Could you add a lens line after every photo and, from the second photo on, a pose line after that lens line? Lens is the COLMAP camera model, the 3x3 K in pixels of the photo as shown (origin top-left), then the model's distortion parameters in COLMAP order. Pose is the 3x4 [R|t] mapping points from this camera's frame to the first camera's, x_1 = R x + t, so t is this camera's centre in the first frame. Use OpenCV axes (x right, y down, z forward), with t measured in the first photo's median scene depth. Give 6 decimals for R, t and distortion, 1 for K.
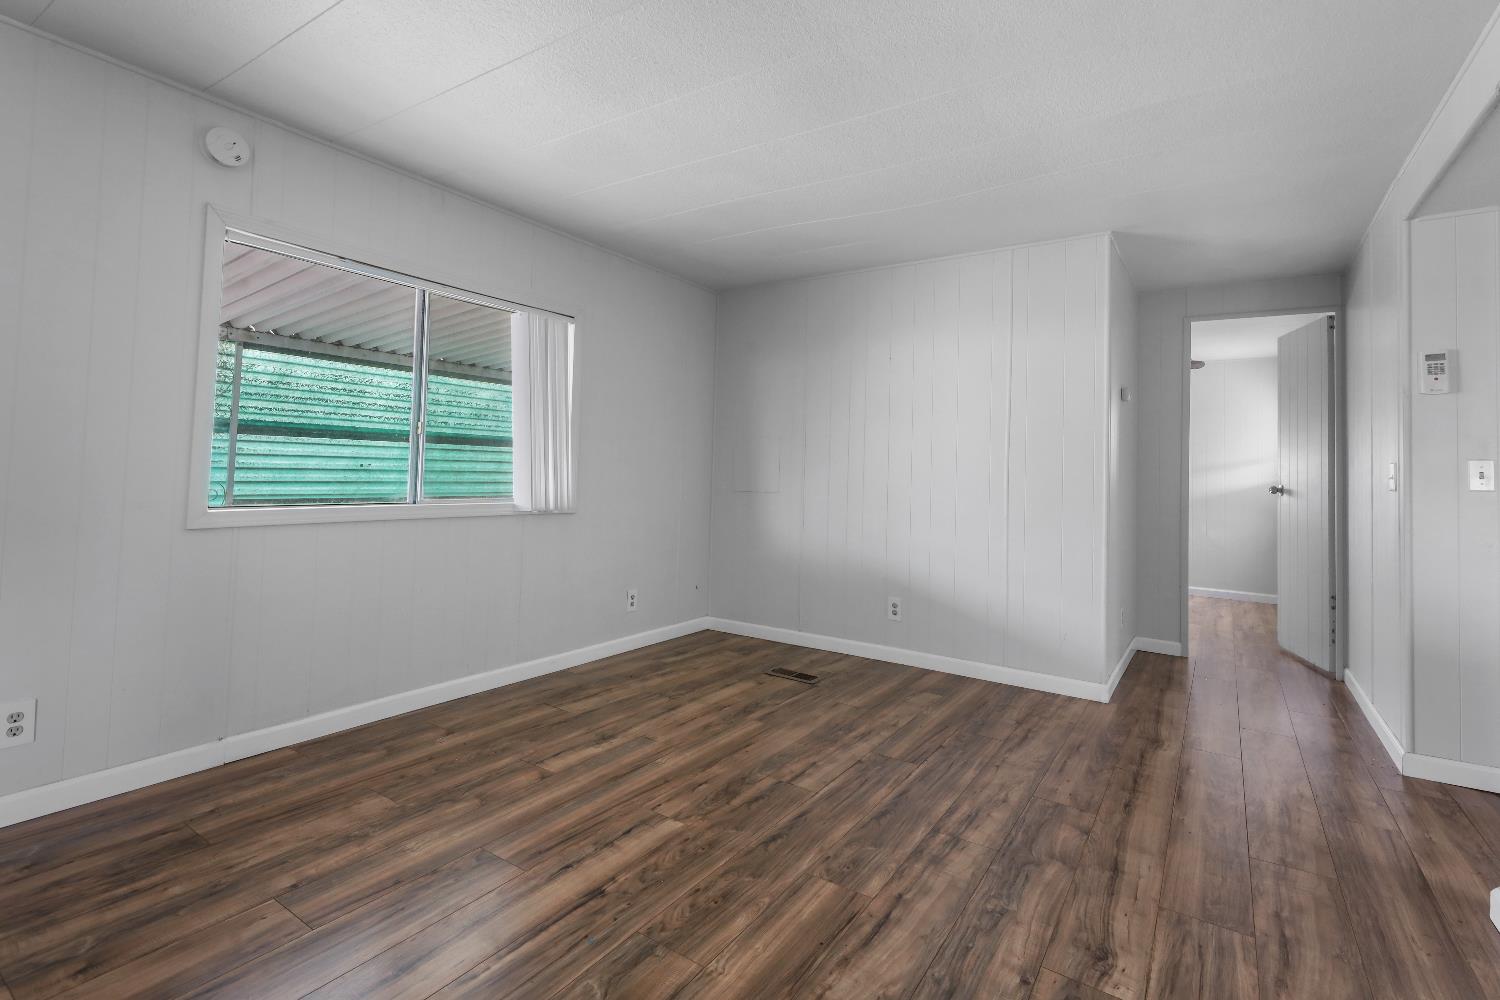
lens RADIAL K [[701.1, 0, 723.2], [0, 701.1, 483.0], [0, 0, 1]] dist [0.004434, 0.000842]
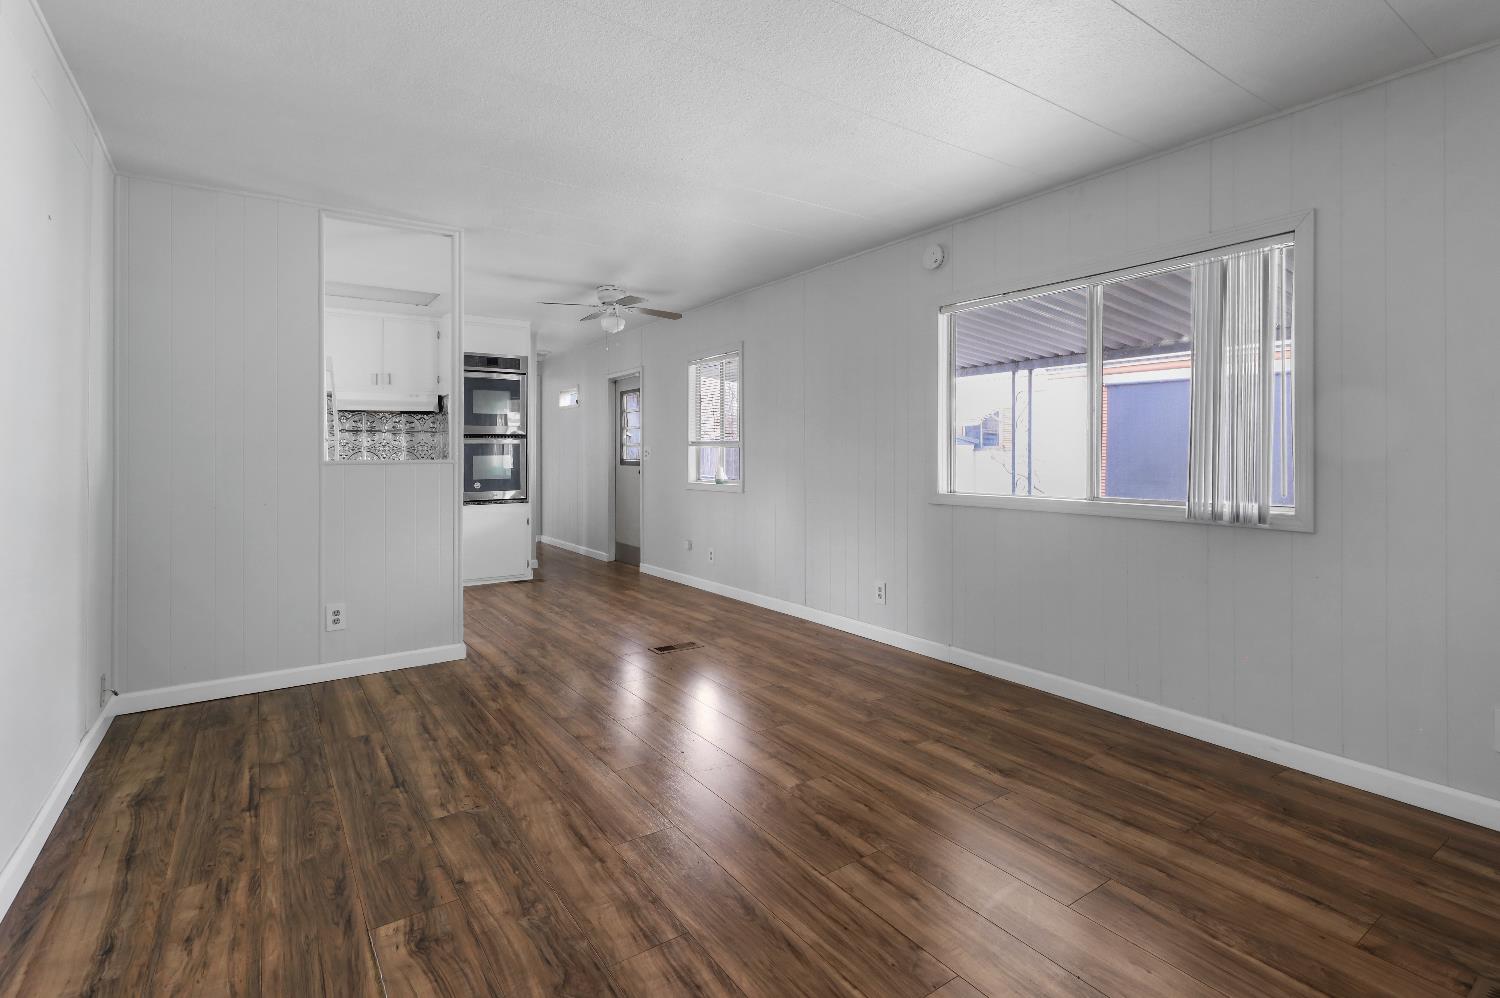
lens RADIAL K [[701.1, 0, 764.4], [0, 701.1, 458.9], [0, 0, 1]] dist [0.004434, 0.000842]
pose [[-0.324427, -0.023699, -0.945614, 0.937060], [-0.028373, 0.999480, -0.015315, 0.001819], [0.945485, 0.021862, -0.324931, 1.241557]]
